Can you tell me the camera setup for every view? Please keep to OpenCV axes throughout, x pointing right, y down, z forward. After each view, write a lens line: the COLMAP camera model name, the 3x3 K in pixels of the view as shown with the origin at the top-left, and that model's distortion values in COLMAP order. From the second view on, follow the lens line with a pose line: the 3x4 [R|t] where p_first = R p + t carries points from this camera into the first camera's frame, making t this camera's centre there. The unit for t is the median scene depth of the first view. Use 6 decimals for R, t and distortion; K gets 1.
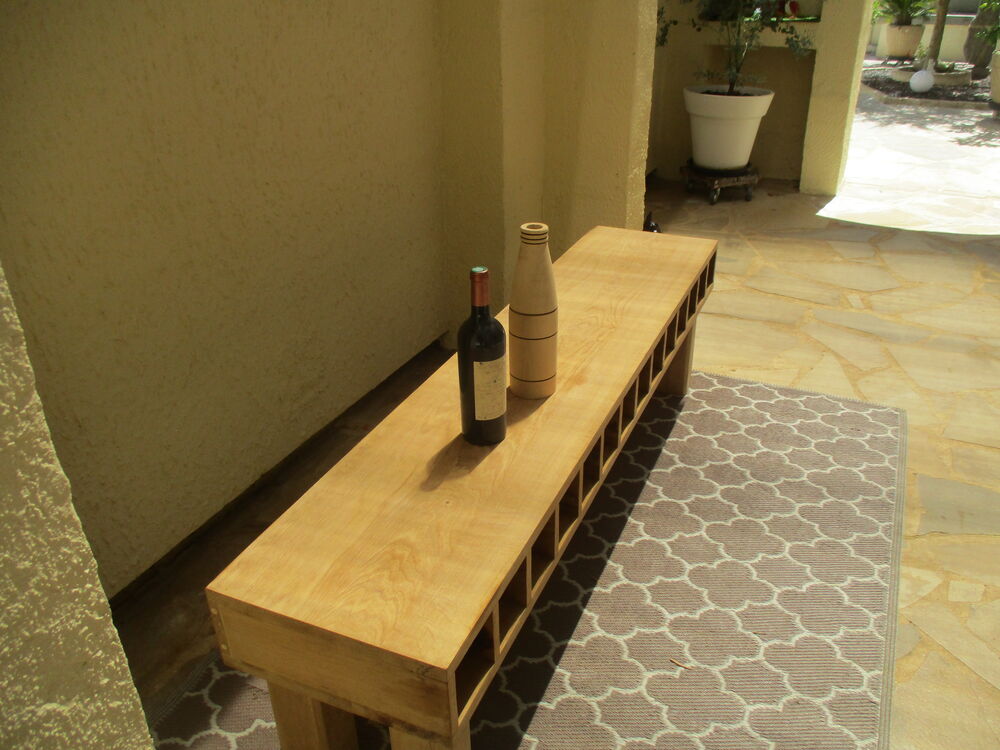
lens RADIAL K [[829.8, 0, 500.0], [0, 829.8, 375.0], [0, 0, 1]] dist [-0.024271, 0.005995]
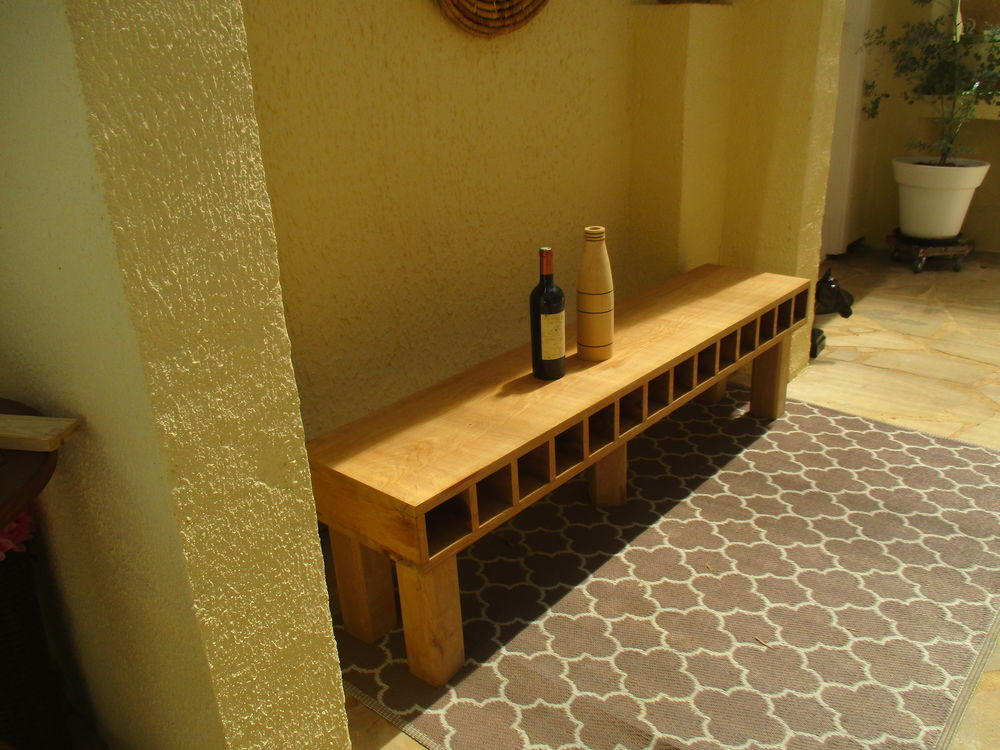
lens RADIAL K [[829.8, 0, 500.0], [0, 829.8, 375.0], [0, 0, 1]] dist [-0.024271, 0.005995]
pose [[0.960499, 0.084223, -0.265231, 0.111253], [-0.106920, 0.991635, -0.072306, 0.094046], [0.256923, 0.097808, 0.961470, -0.163517]]
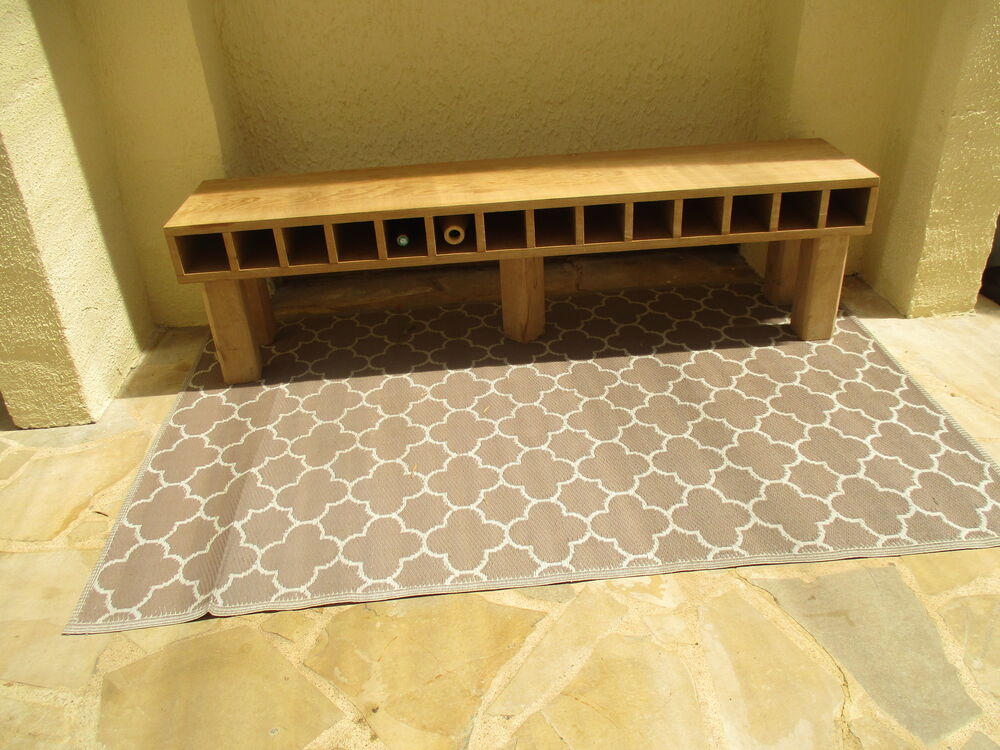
lens RADIAL K [[829.8, 0, 500.0], [0, 829.8, 375.0], [0, 0, 1]] dist [-0.024271, 0.005995]
pose [[0.486271, 0.445198, -0.751891, 0.899447], [-0.370237, 0.884392, 0.284210, -0.117449], [0.791496, 0.140175, 0.594883, 0.309203]]
